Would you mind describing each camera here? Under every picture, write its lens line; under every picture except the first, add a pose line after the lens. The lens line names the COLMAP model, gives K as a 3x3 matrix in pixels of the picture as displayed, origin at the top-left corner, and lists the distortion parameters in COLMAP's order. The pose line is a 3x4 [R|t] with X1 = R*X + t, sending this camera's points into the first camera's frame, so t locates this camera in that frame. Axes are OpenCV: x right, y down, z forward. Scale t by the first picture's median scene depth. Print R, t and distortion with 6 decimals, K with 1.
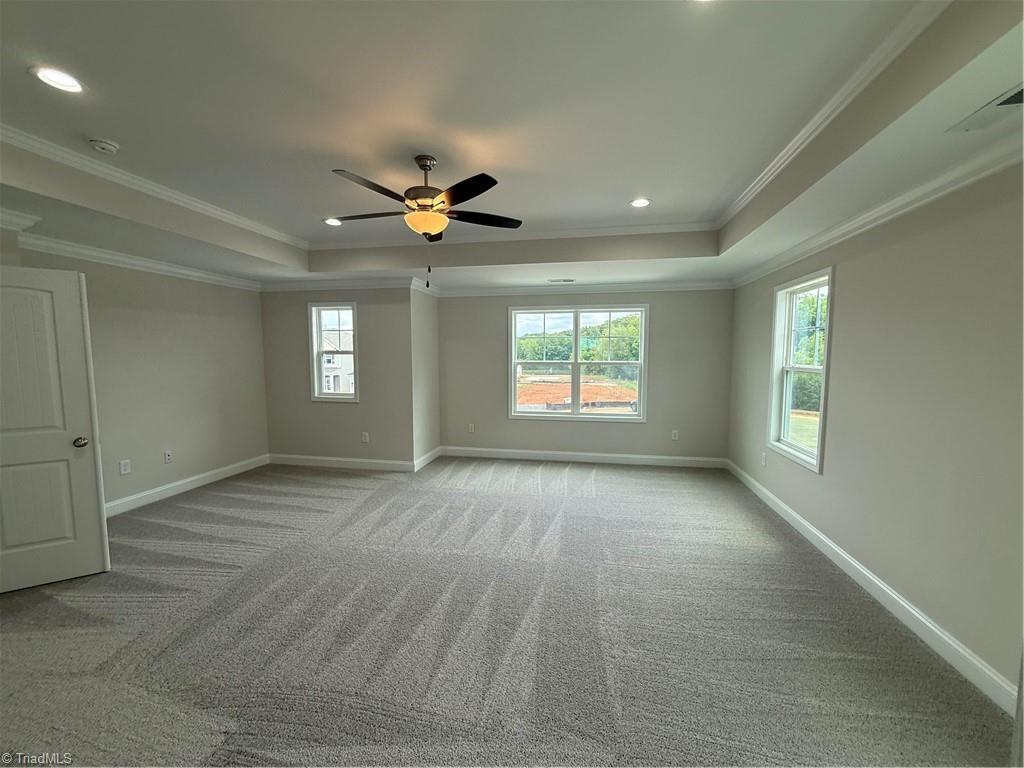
lens RADIAL K [[409.8, 0, 515.3], [0, 409.8, 387.4], [0, 0, 1]] dist [0.000124, -0.000316]
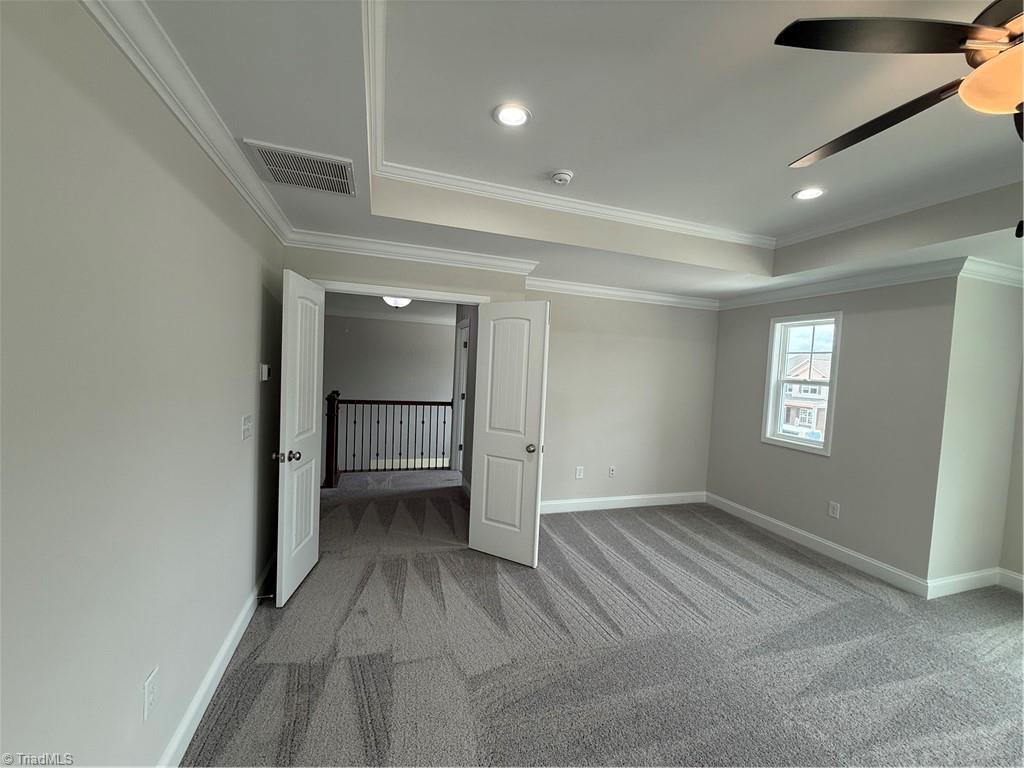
lens RADIAL K [[409.8, 0, 515.3], [0, 409.8, 387.4], [0, 0, 1]] dist [0.000124, -0.000316]
pose [[0.486309, 0.065635, -0.871319, -0.058141], [-0.119953, 0.992749, 0.007832, -0.025125], [0.865514, 0.100708, 0.490655, 0.240640]]
